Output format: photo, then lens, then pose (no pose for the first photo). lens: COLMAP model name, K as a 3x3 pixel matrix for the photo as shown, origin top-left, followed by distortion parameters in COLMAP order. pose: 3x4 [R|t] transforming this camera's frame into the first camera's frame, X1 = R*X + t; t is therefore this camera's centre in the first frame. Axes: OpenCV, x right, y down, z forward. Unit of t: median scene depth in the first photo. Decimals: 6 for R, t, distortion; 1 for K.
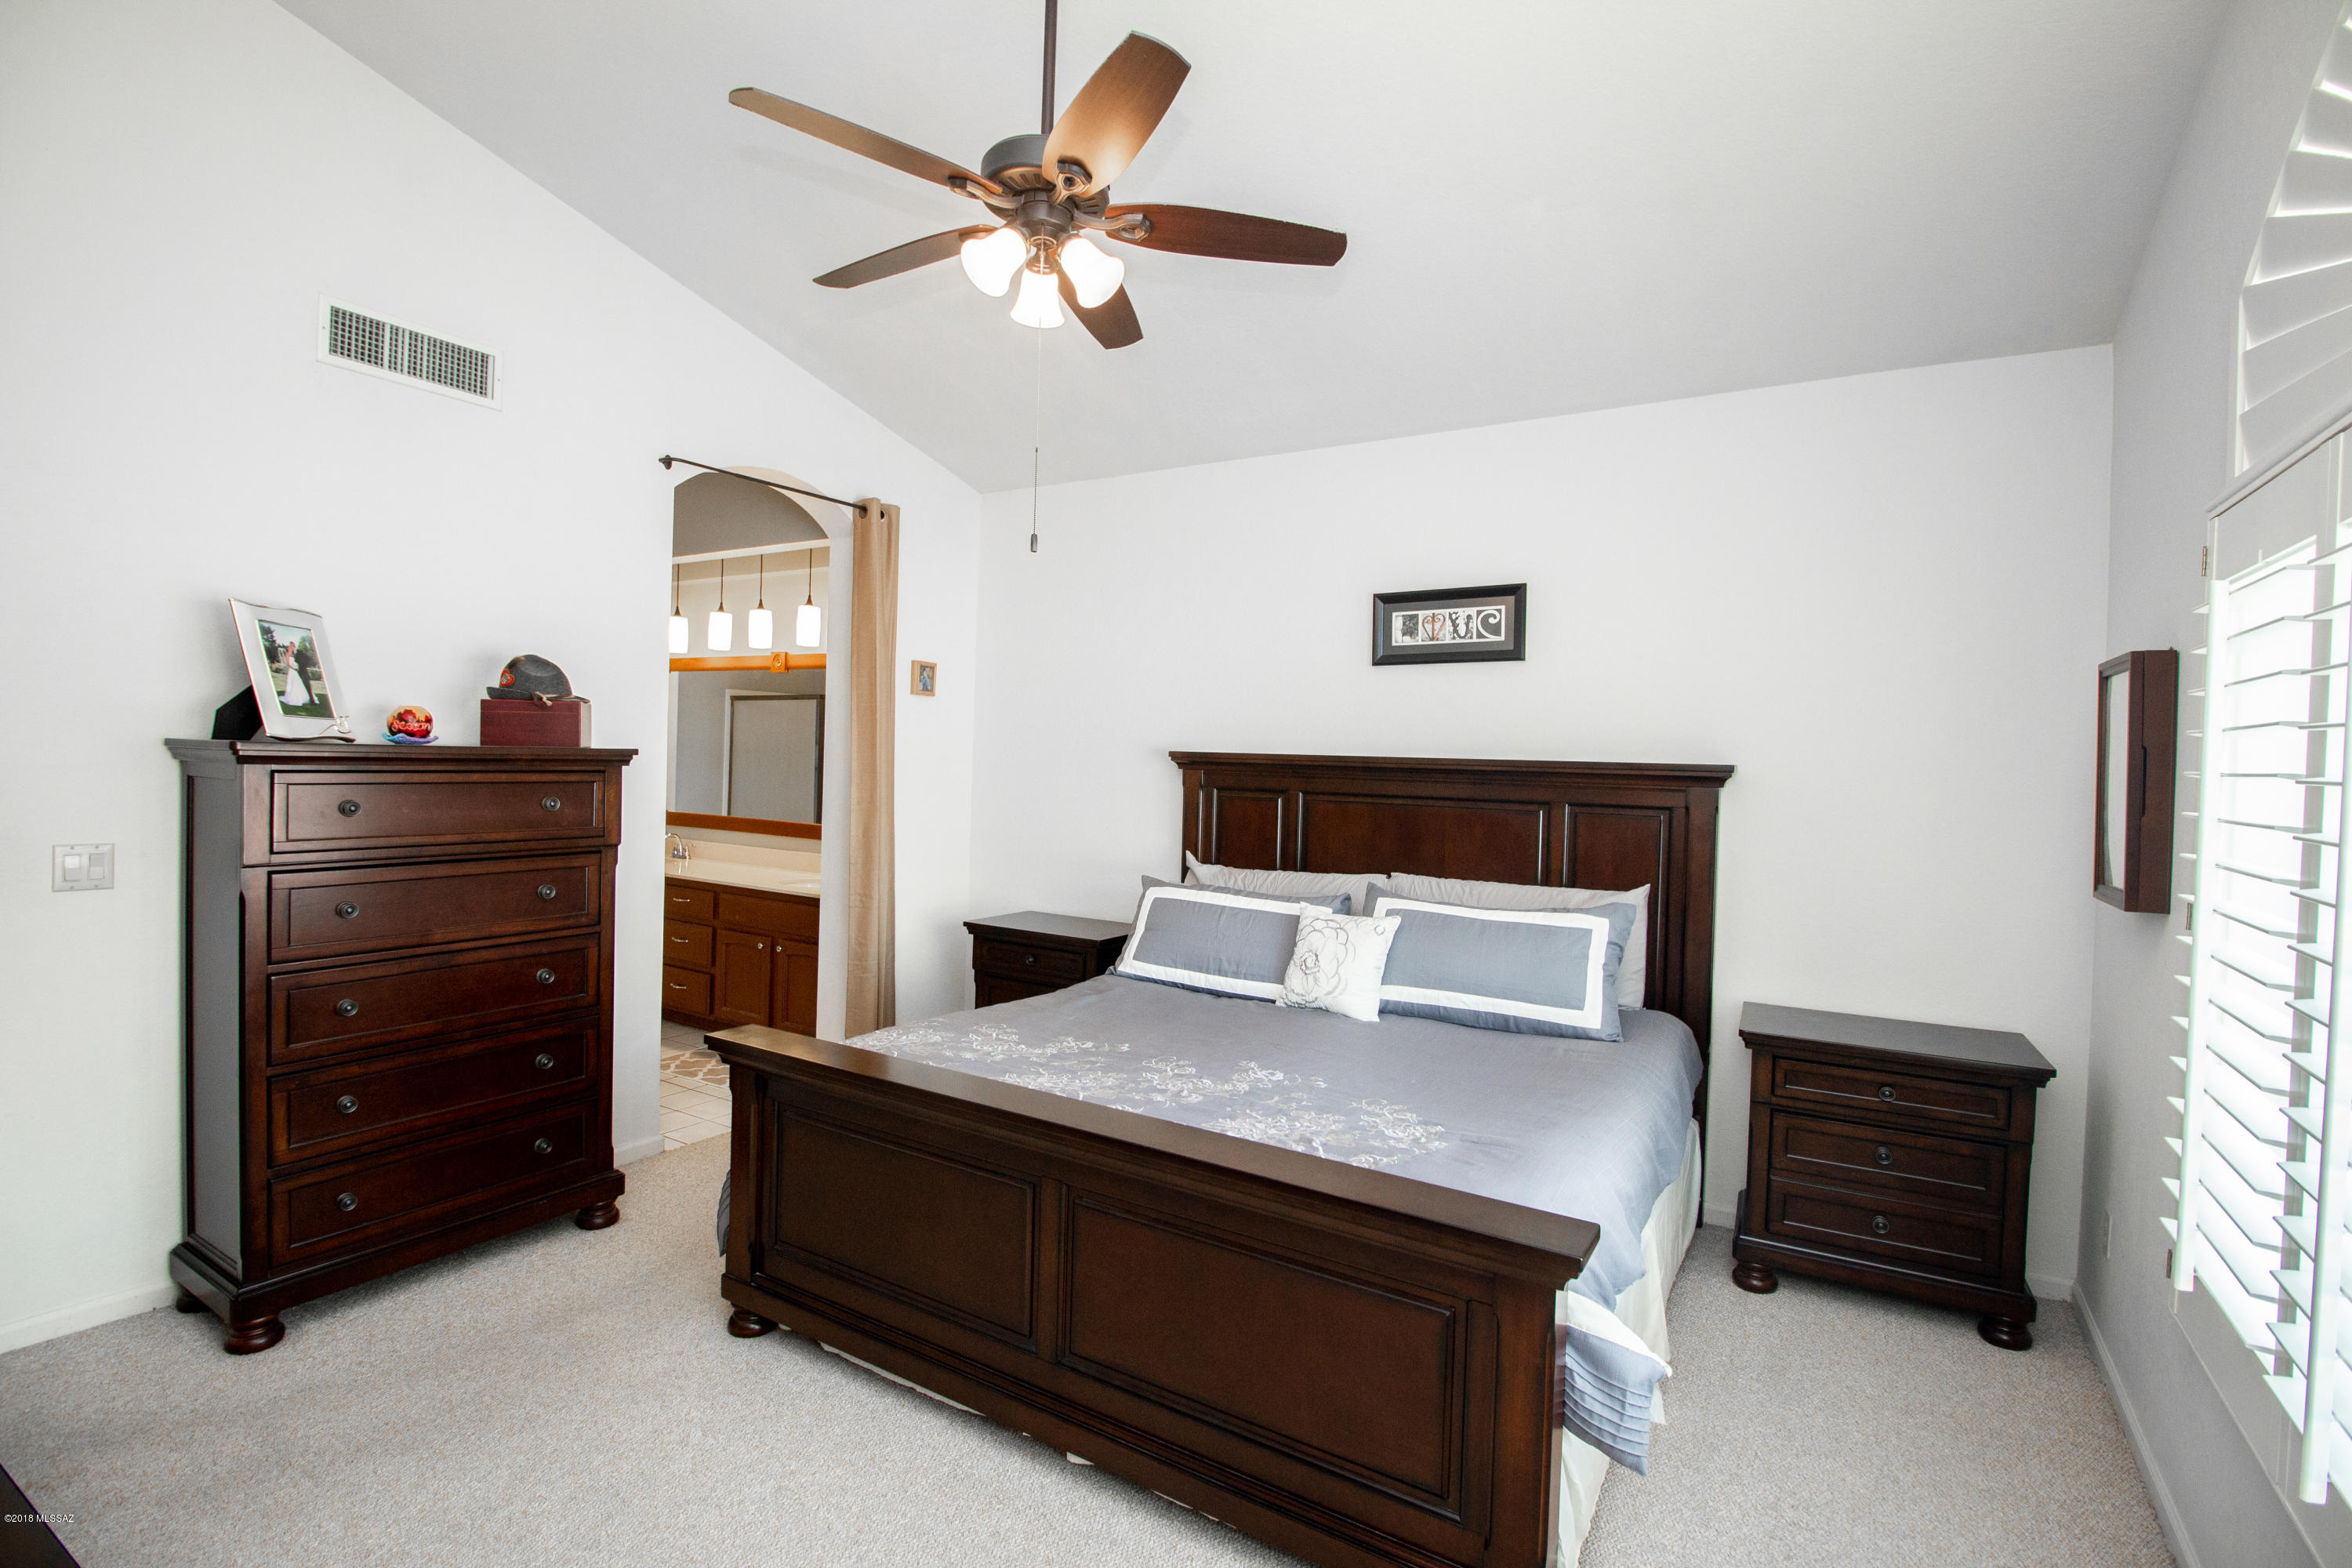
lens RADIAL K [[1085.3, 0, 1177.8], [0, 1085.3, 781.3], [0, 0, 1]] dist [-0.000491, -0.000096]
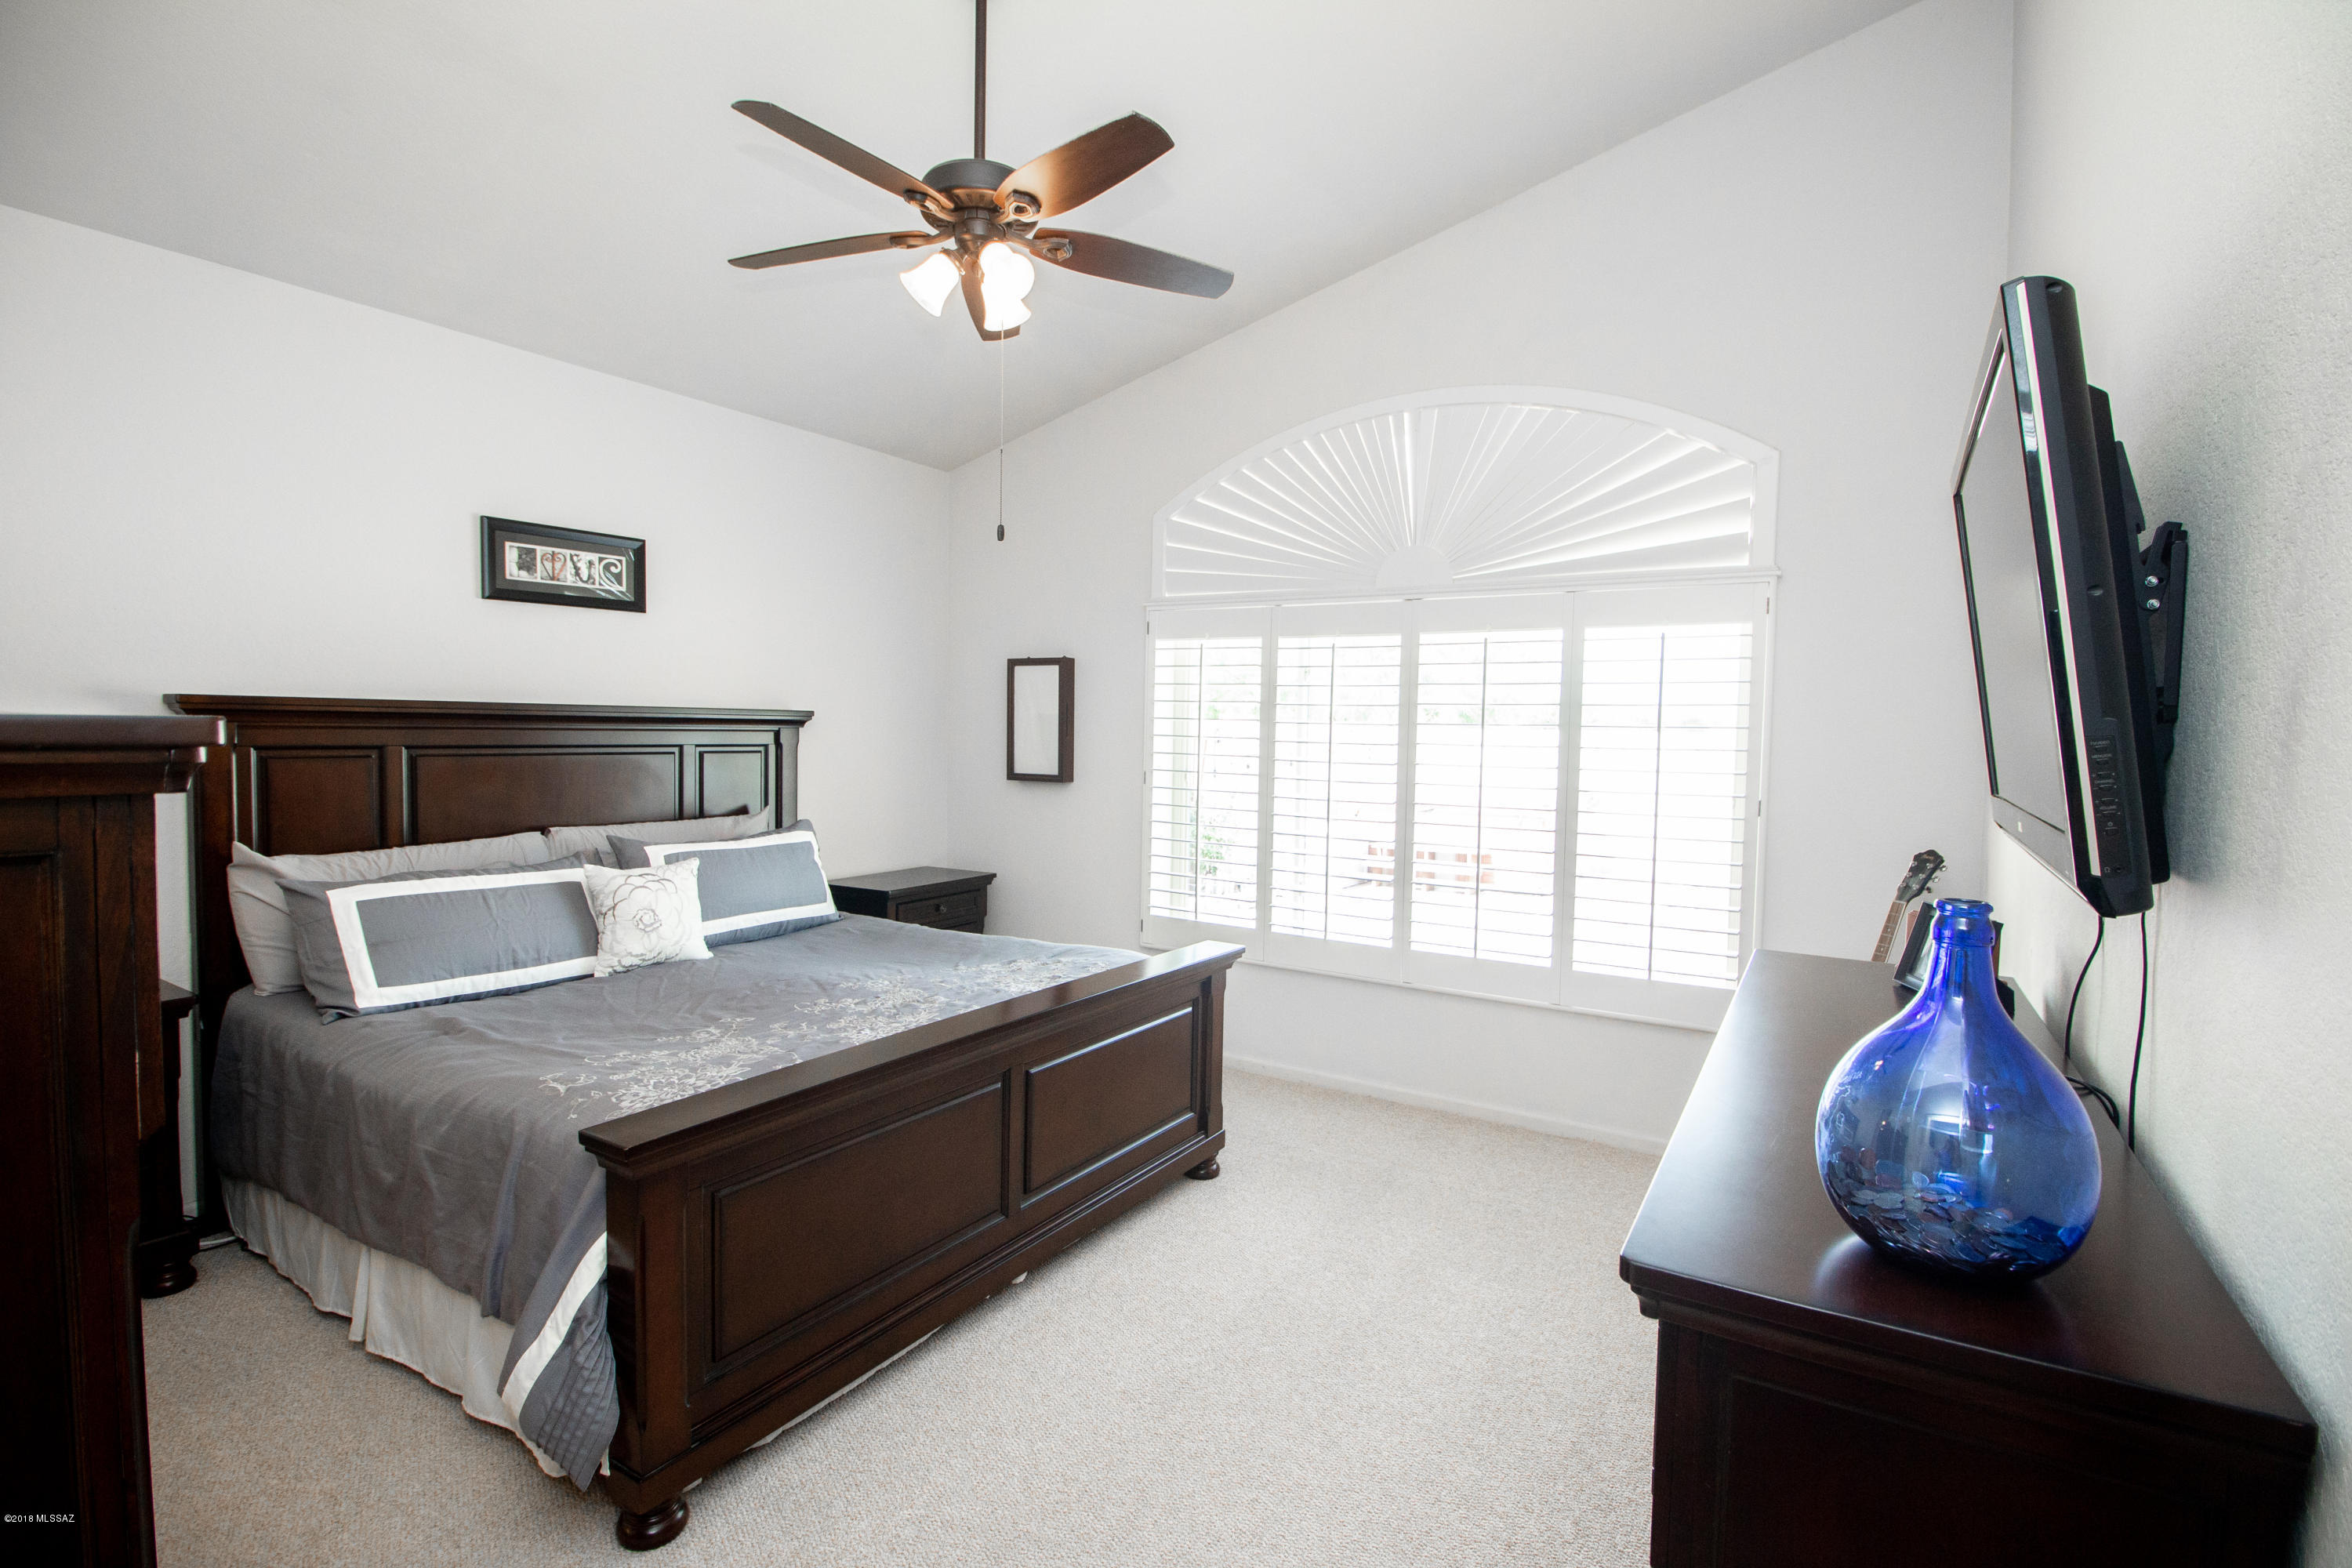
lens RADIAL K [[1085.3, 0, 1178.9], [0, 1085.3, 782.6], [0, 0, 1]] dist [-0.000491, -0.000096]
pose [[0.020072, -0.078453, 0.996716, -0.730571], [0.005113, 0.996912, 0.078366, -0.025474], [-0.999785, 0.003523, 0.020411, 0.444337]]
